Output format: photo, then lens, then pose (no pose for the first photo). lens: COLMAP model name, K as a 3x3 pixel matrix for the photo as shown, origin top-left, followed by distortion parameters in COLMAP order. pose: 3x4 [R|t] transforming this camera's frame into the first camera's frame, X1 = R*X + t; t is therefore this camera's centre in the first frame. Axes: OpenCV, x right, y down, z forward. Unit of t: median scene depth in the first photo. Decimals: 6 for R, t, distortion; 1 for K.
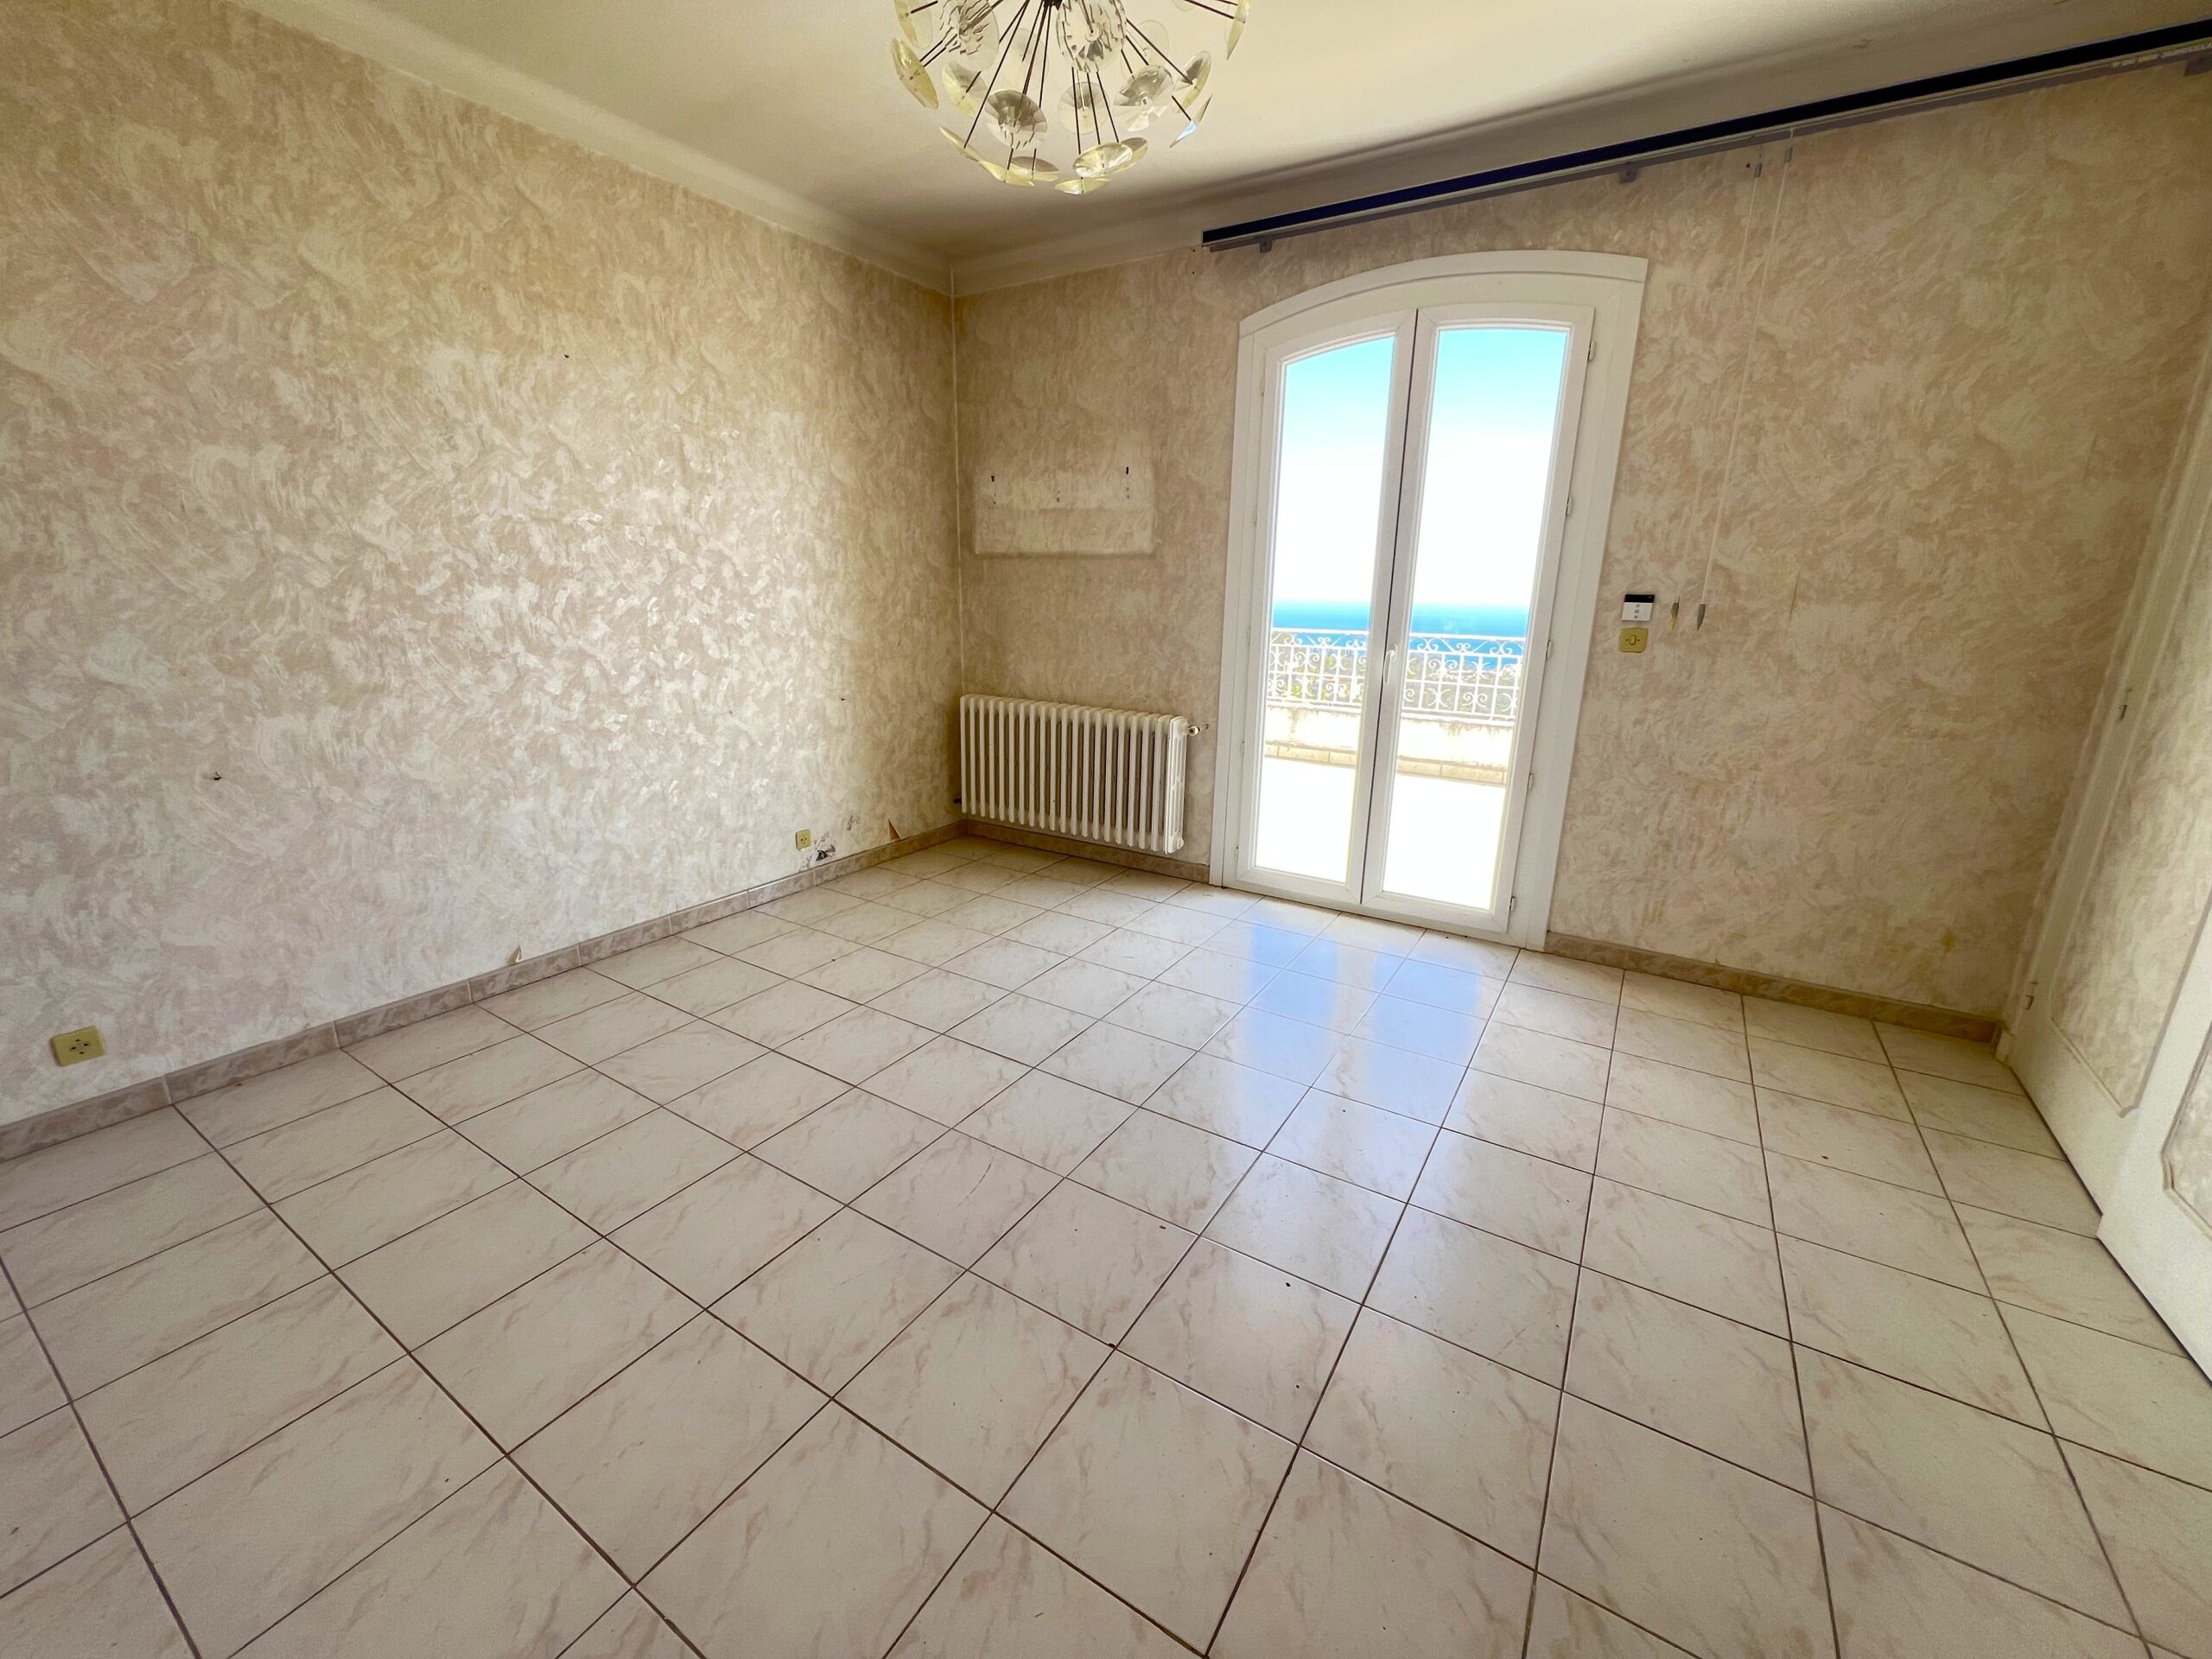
lens RADIAL K [[885.3, 0, 1100.3], [0, 885.3, 827.2], [0, 0, 1]] dist [-0.001593, 0.000757]
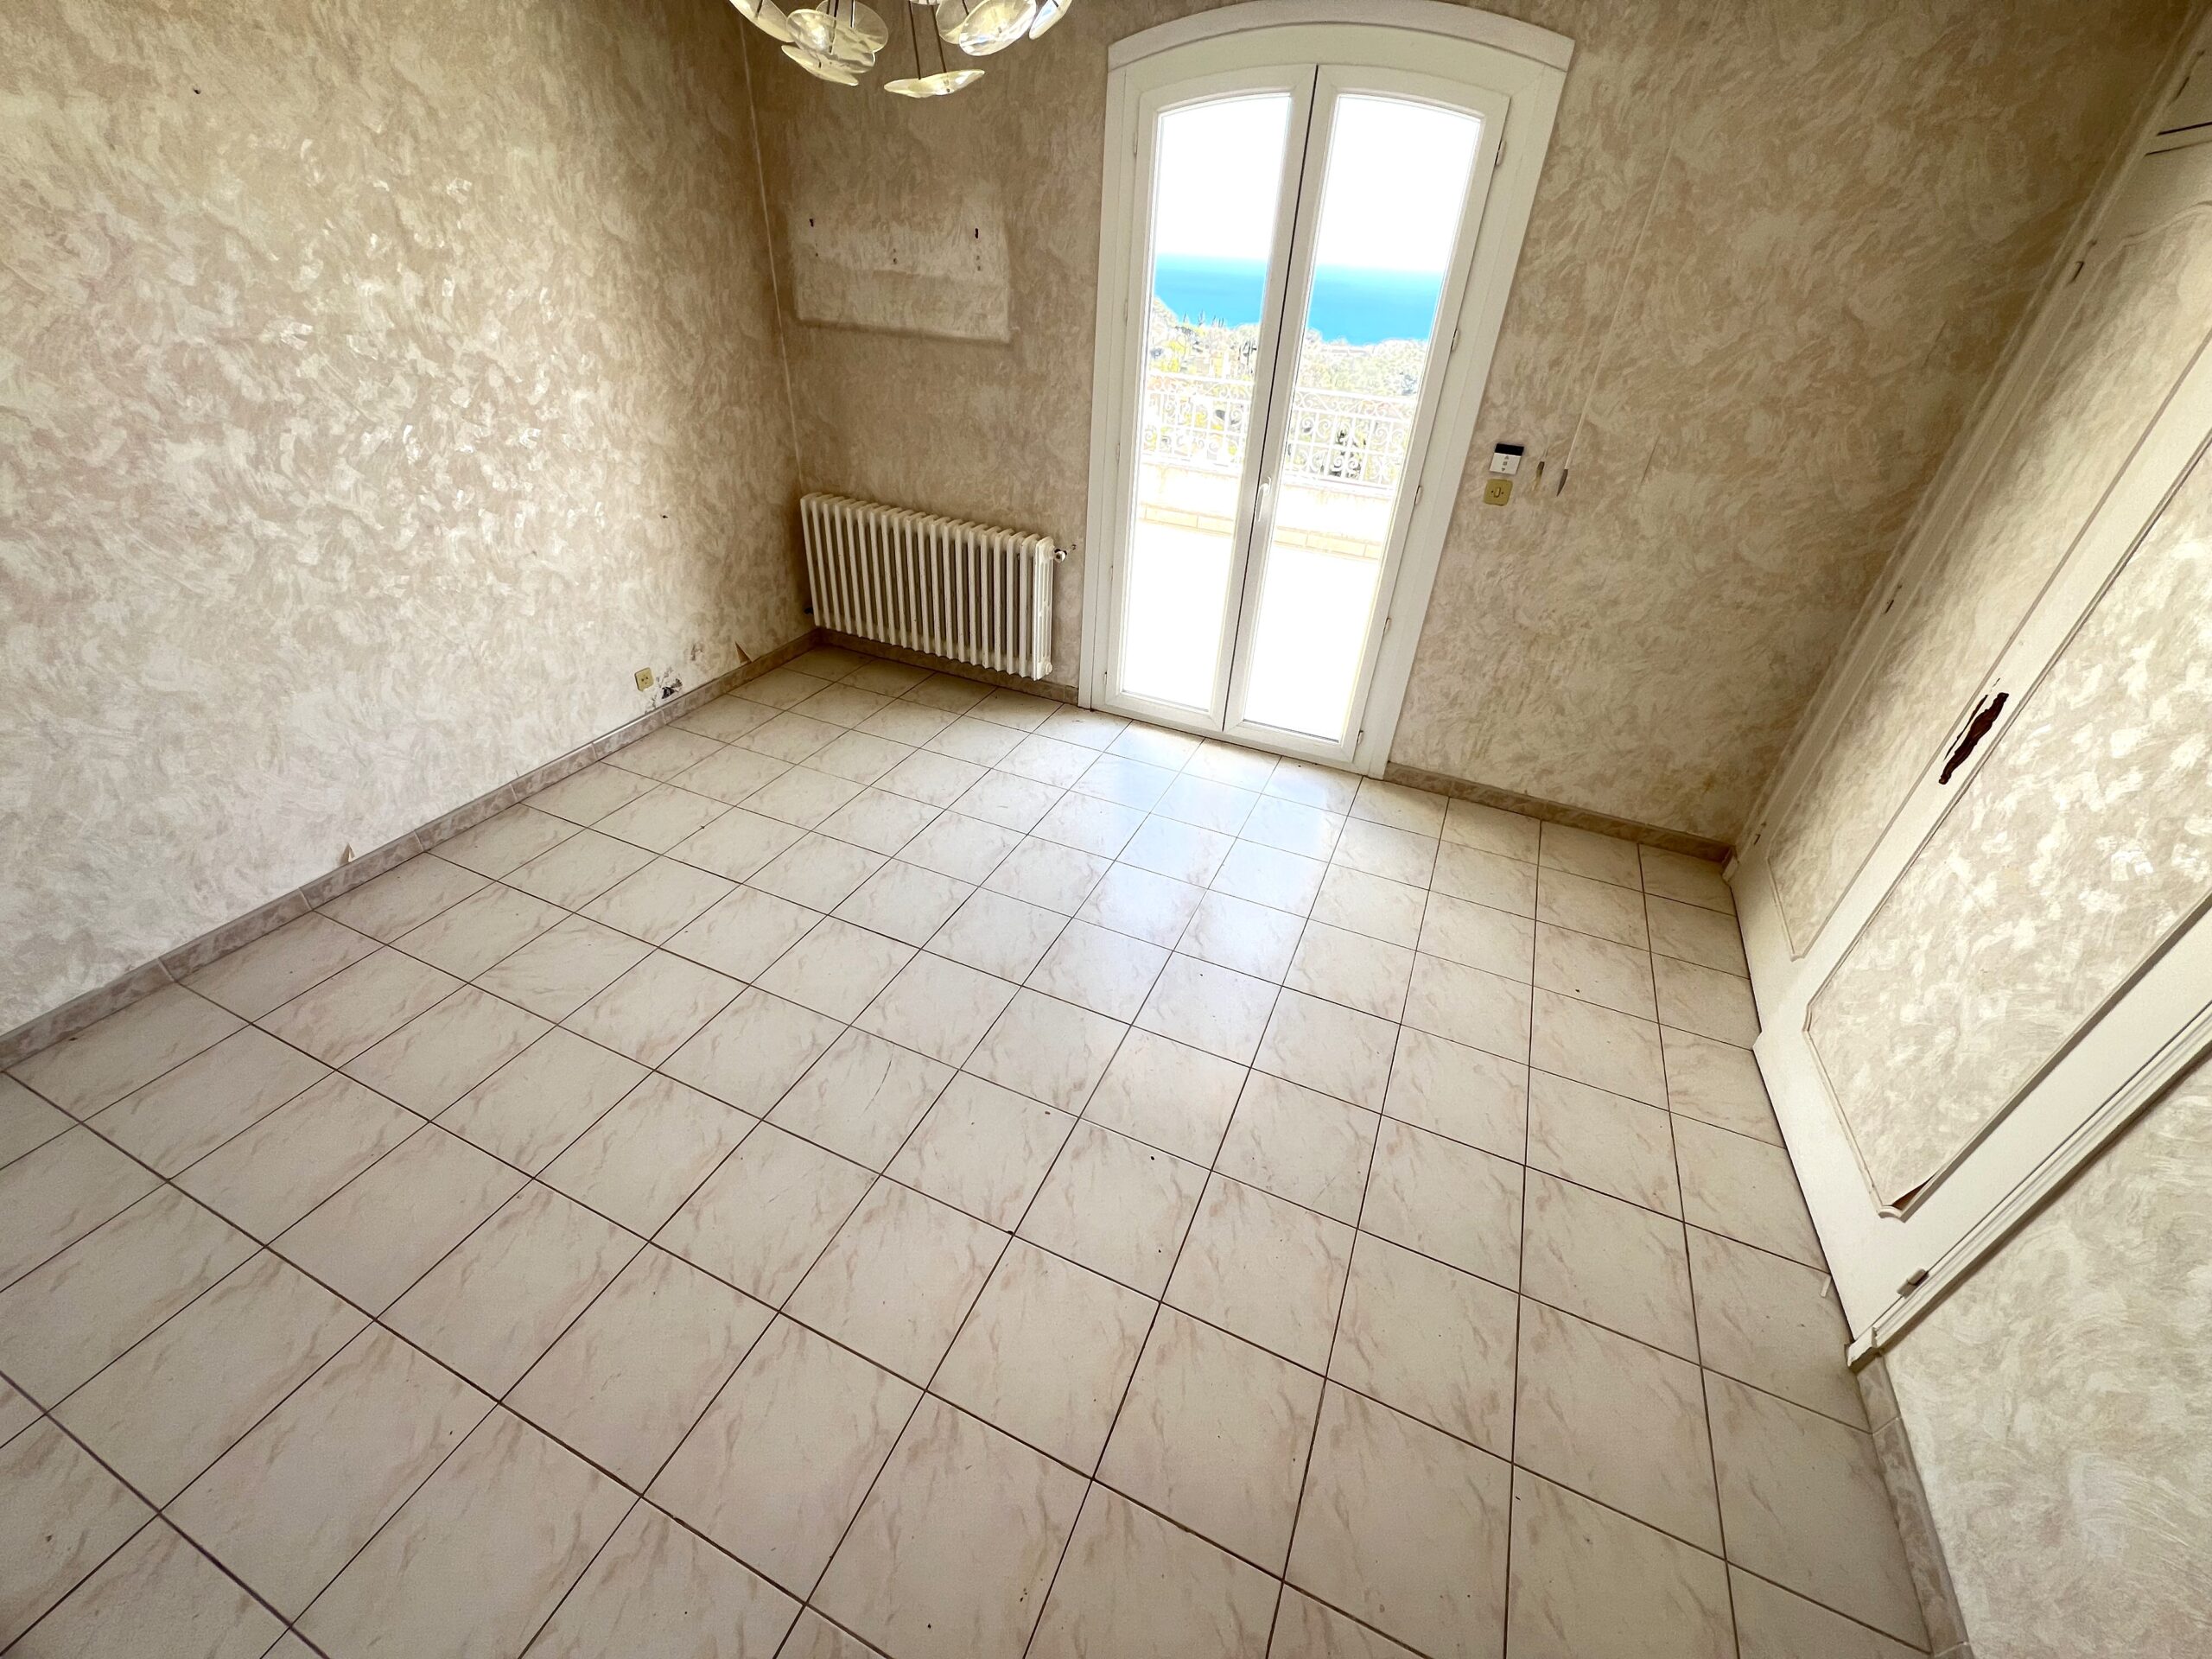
lens RADIAL K [[885.3, 0, 1100.3], [0, 885.3, 827.2], [0, 0, 1]] dist [-0.001593, 0.000757]
pose [[0.988252, -0.052875, 0.143398, -0.005340], [0.003468, 0.945766, 0.324829, -0.181960], [-0.152796, -0.320515, 0.934839, 0.012274]]
